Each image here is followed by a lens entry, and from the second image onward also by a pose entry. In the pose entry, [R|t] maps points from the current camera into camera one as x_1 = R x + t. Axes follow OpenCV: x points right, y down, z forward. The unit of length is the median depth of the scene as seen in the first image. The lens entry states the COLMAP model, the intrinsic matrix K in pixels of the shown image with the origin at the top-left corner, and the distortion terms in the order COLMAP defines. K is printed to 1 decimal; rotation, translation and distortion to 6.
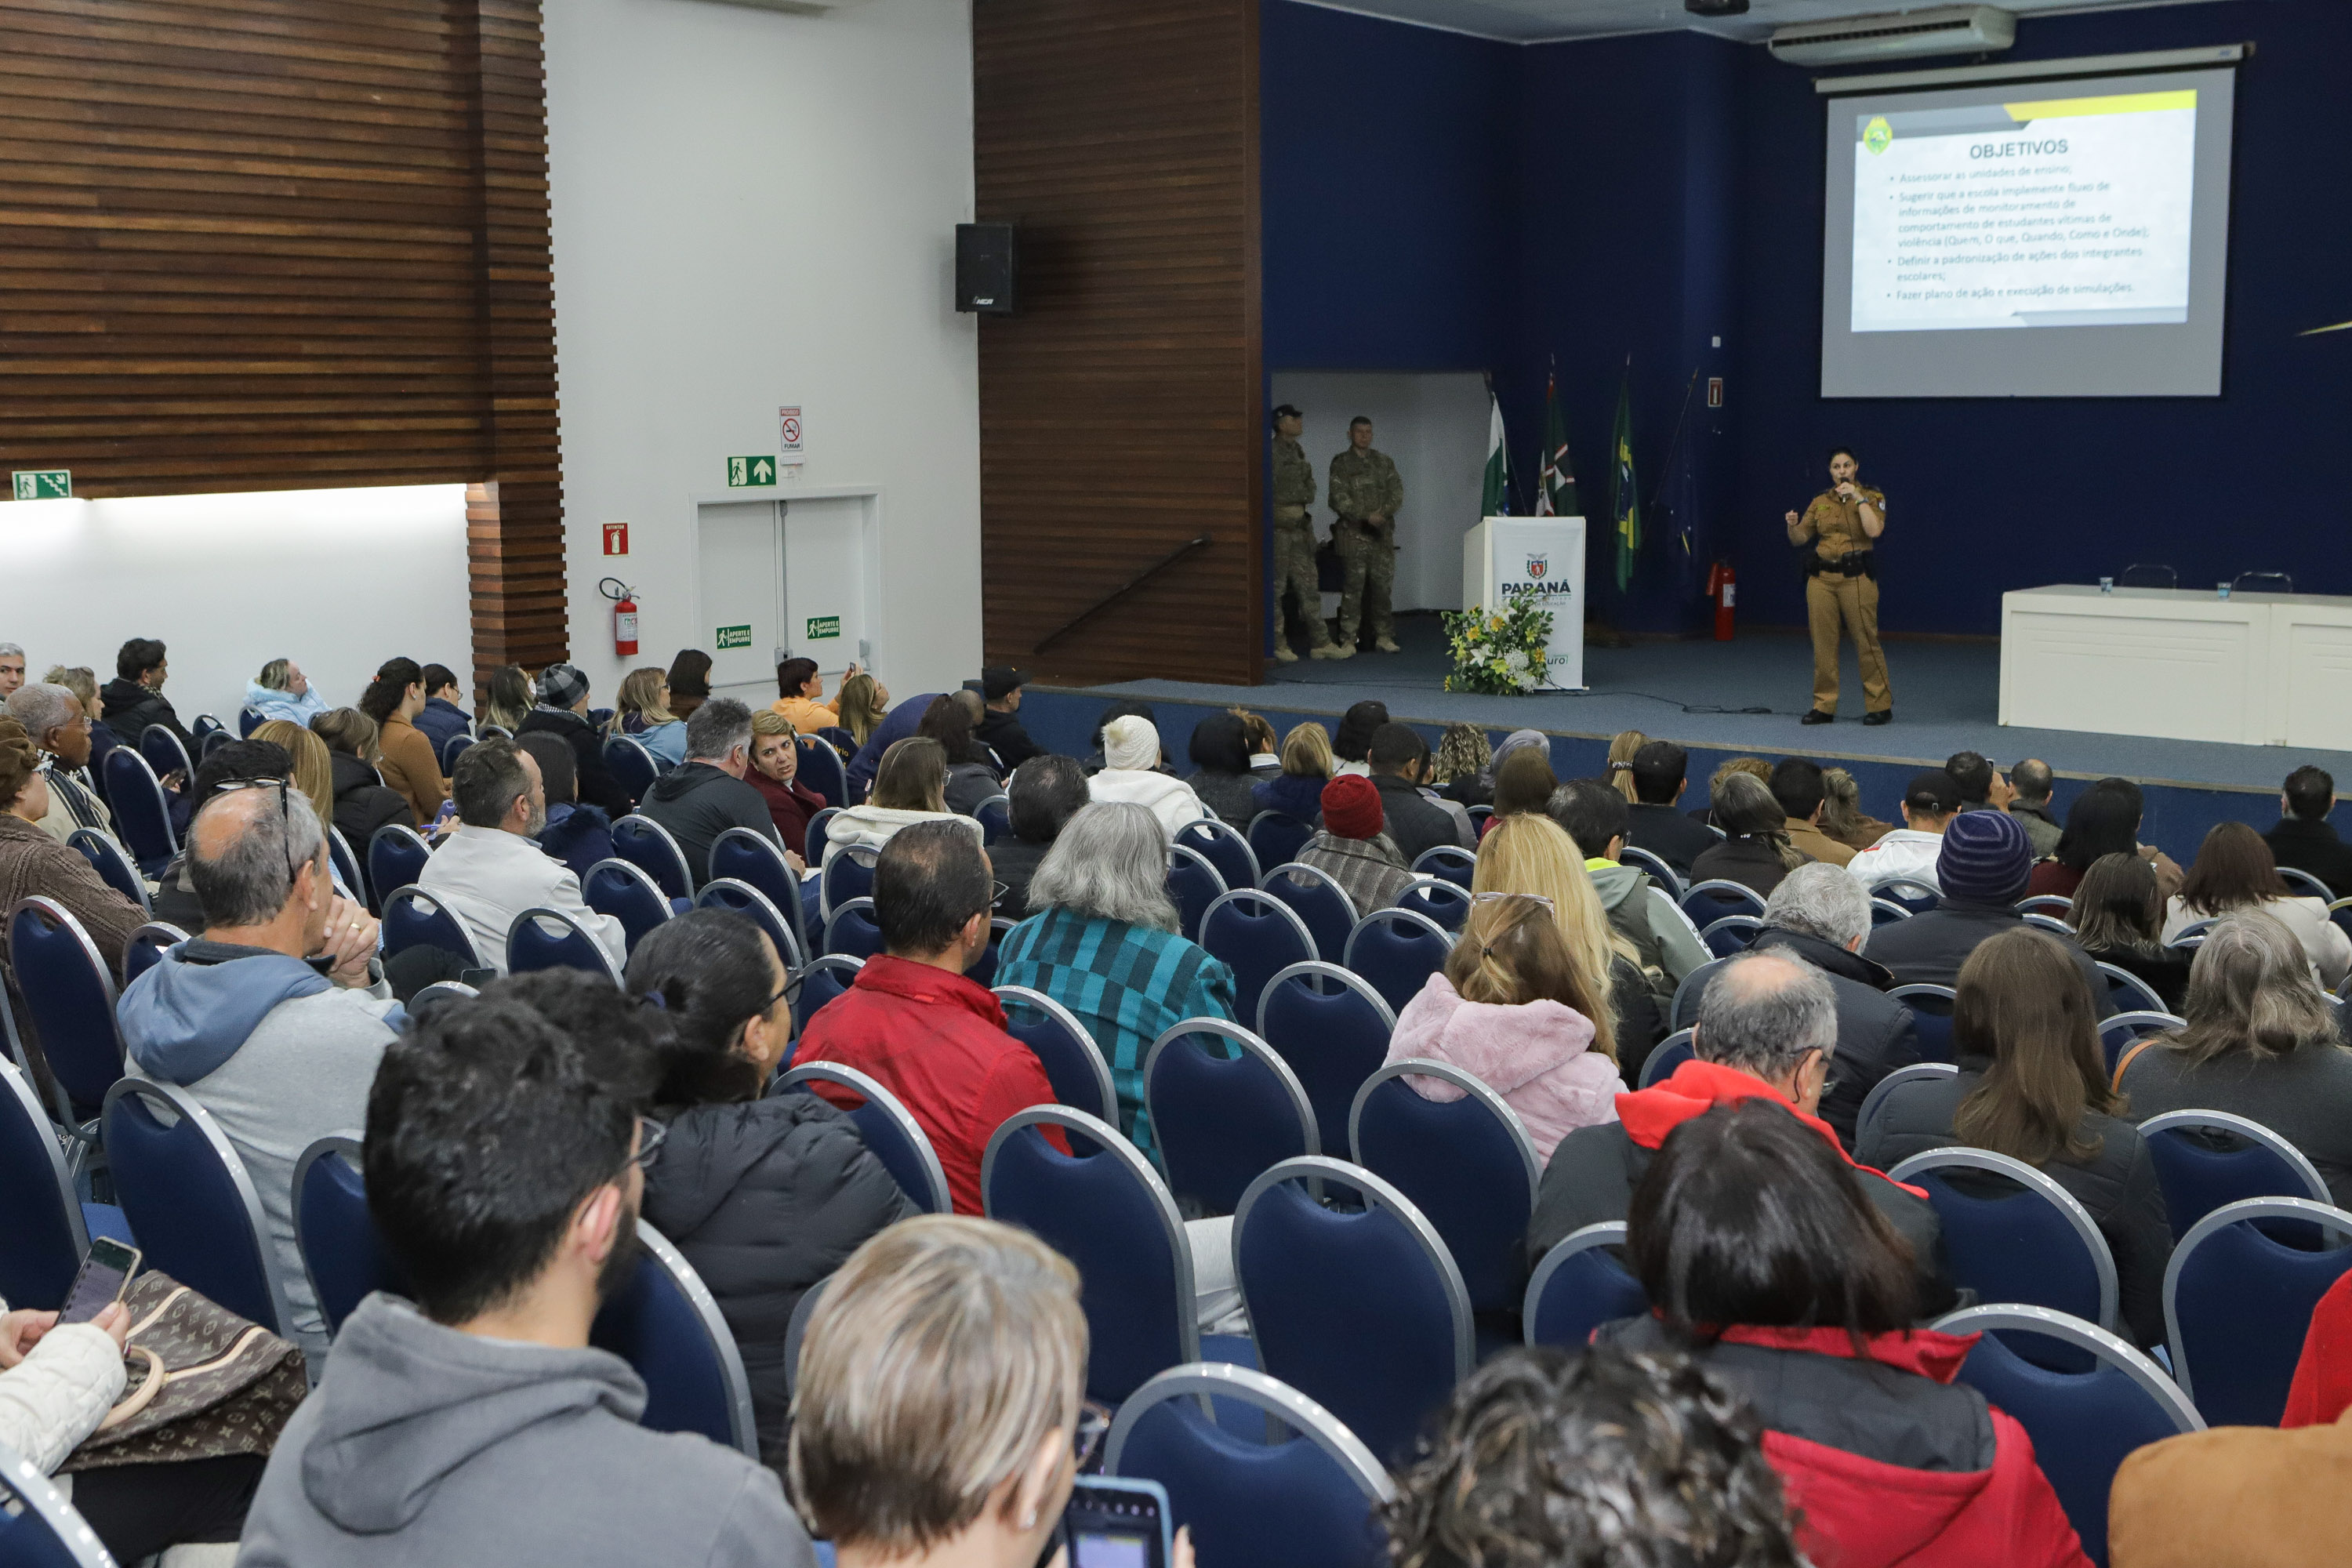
lens RADIAL K [[2906.3, 0, 1175.3], [0, 2906.3, 781.8], [0, 0, 1]] dist [0.026723, 0.000000]
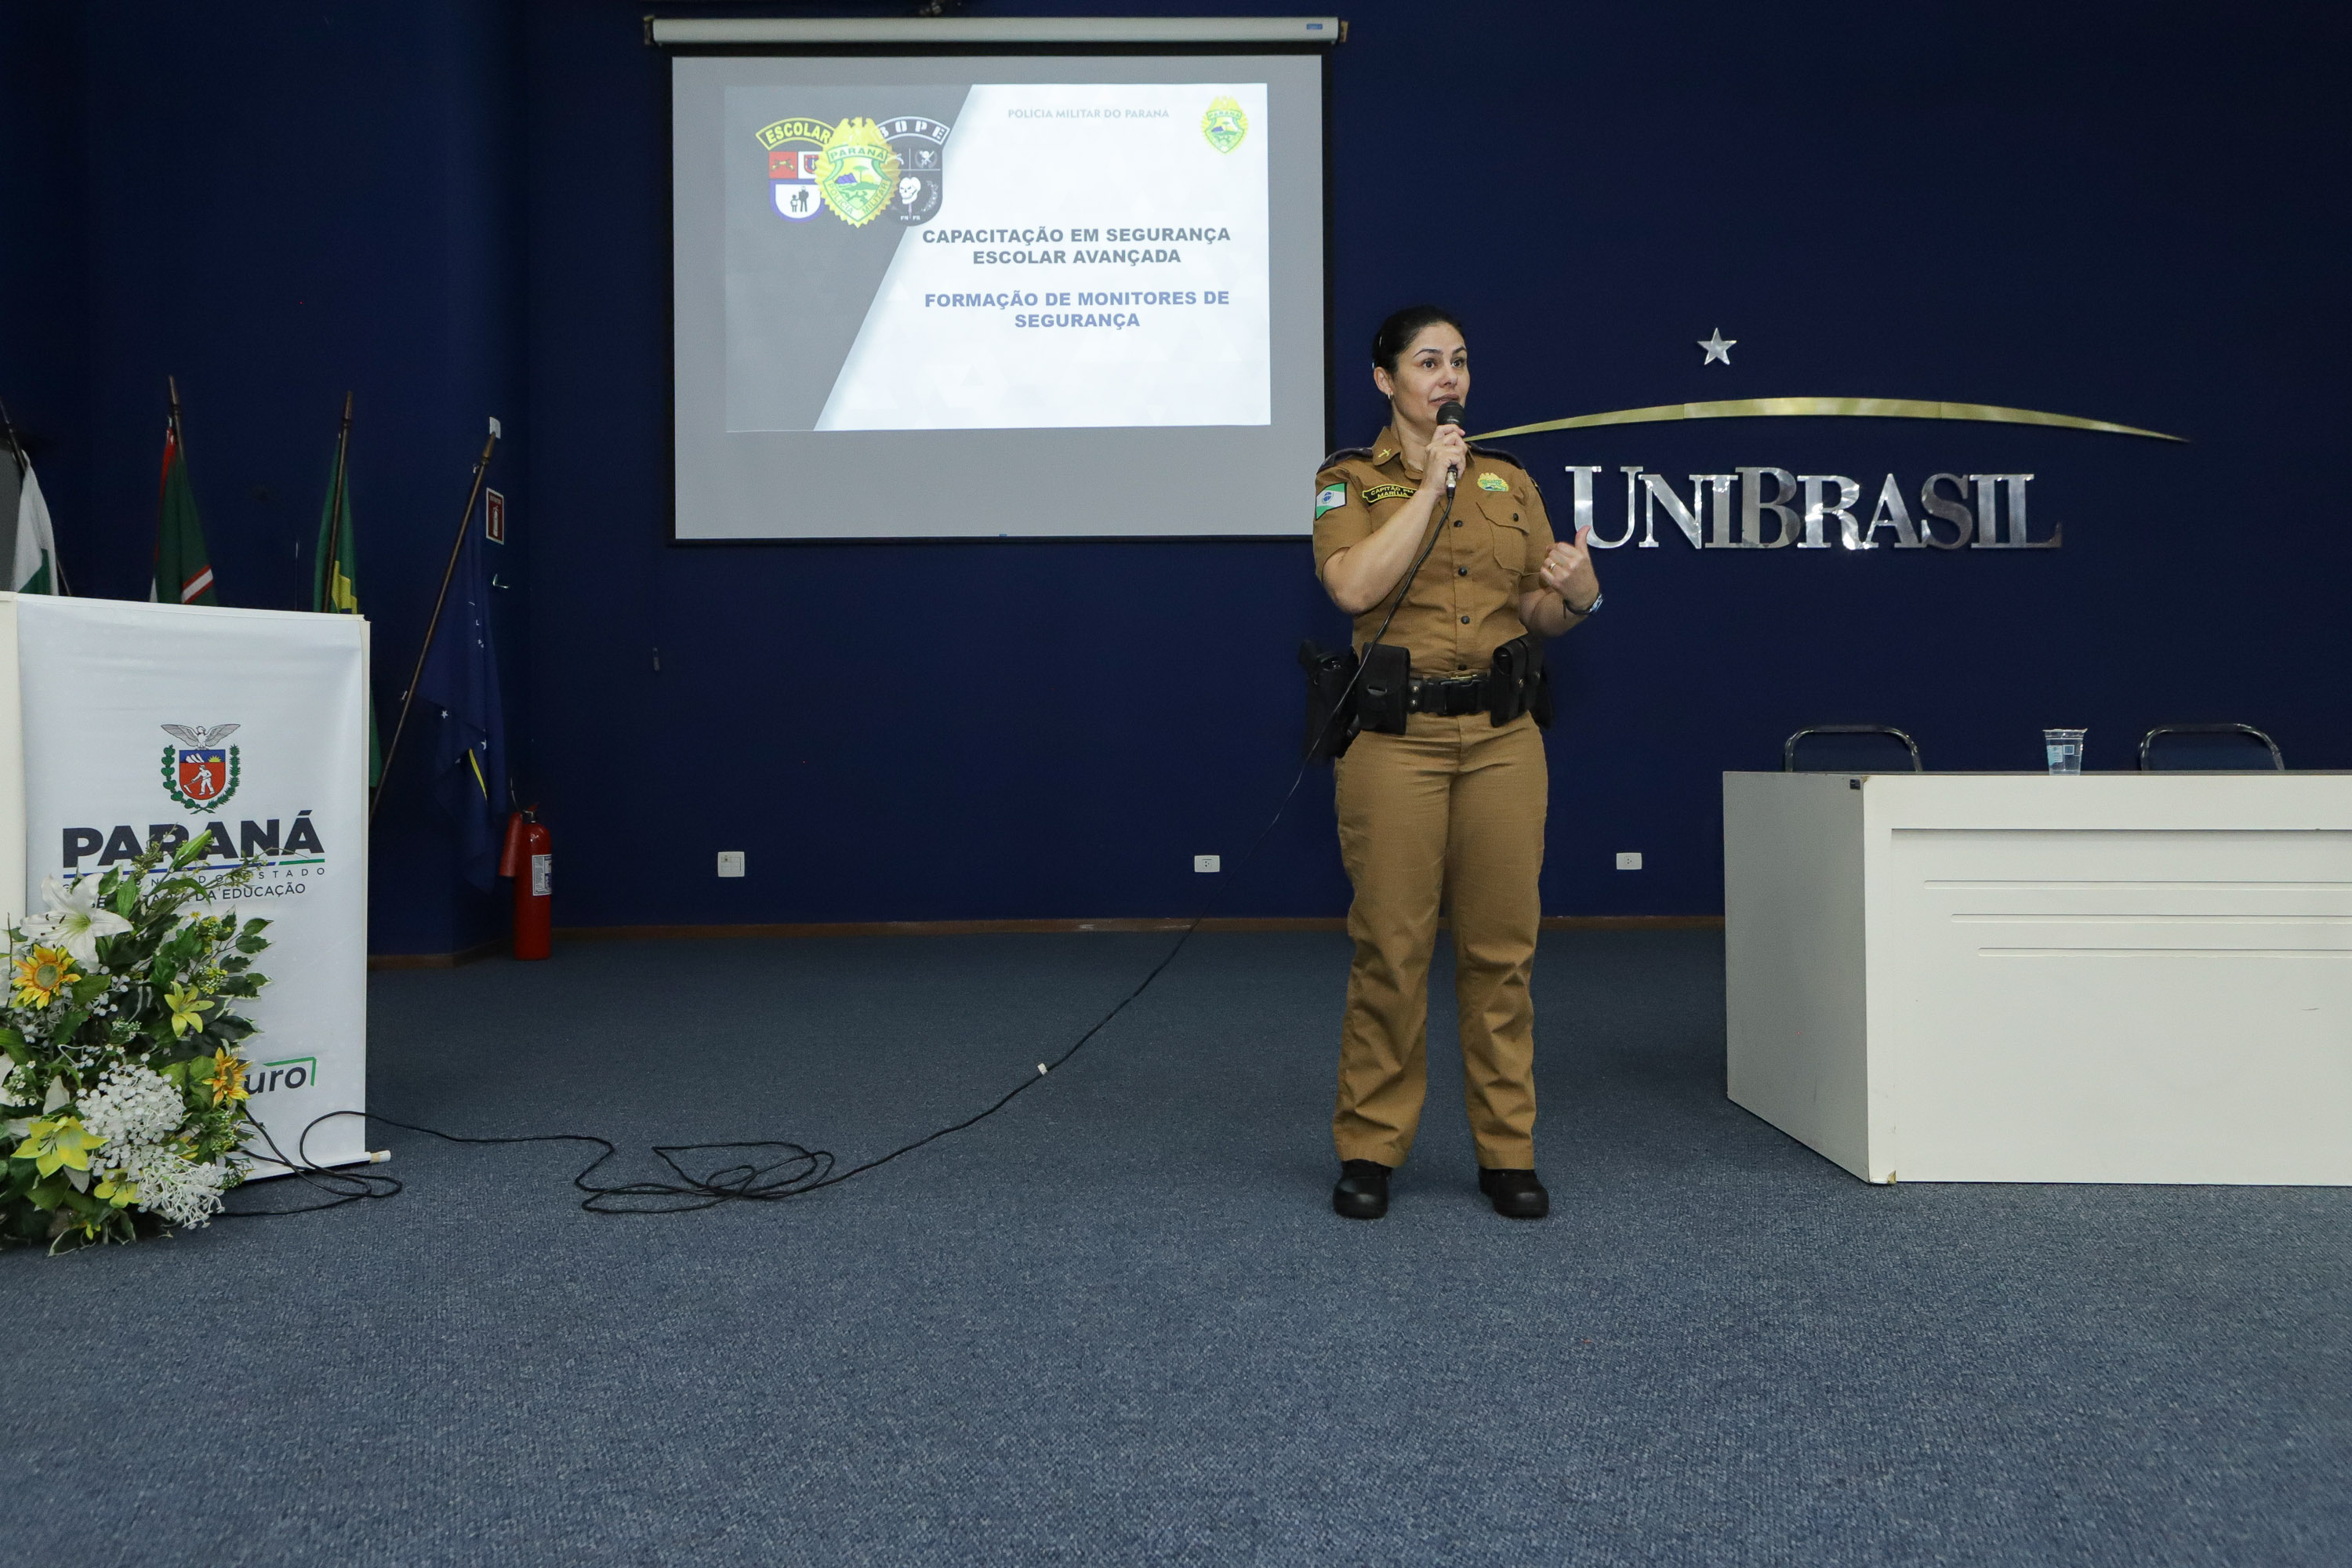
lens RADIAL K [[1725.4, 0, 1148.1], [0, 1725.4, 739.4], [0, 0, 1]] dist [0.004982, 0.007168]
pose [[0.777334, 0.007767, 0.629040, 0.088630], [0.089164, 0.988469, -0.122389, -0.046859], [-0.622737, 0.151224, 0.767678, 0.805332]]
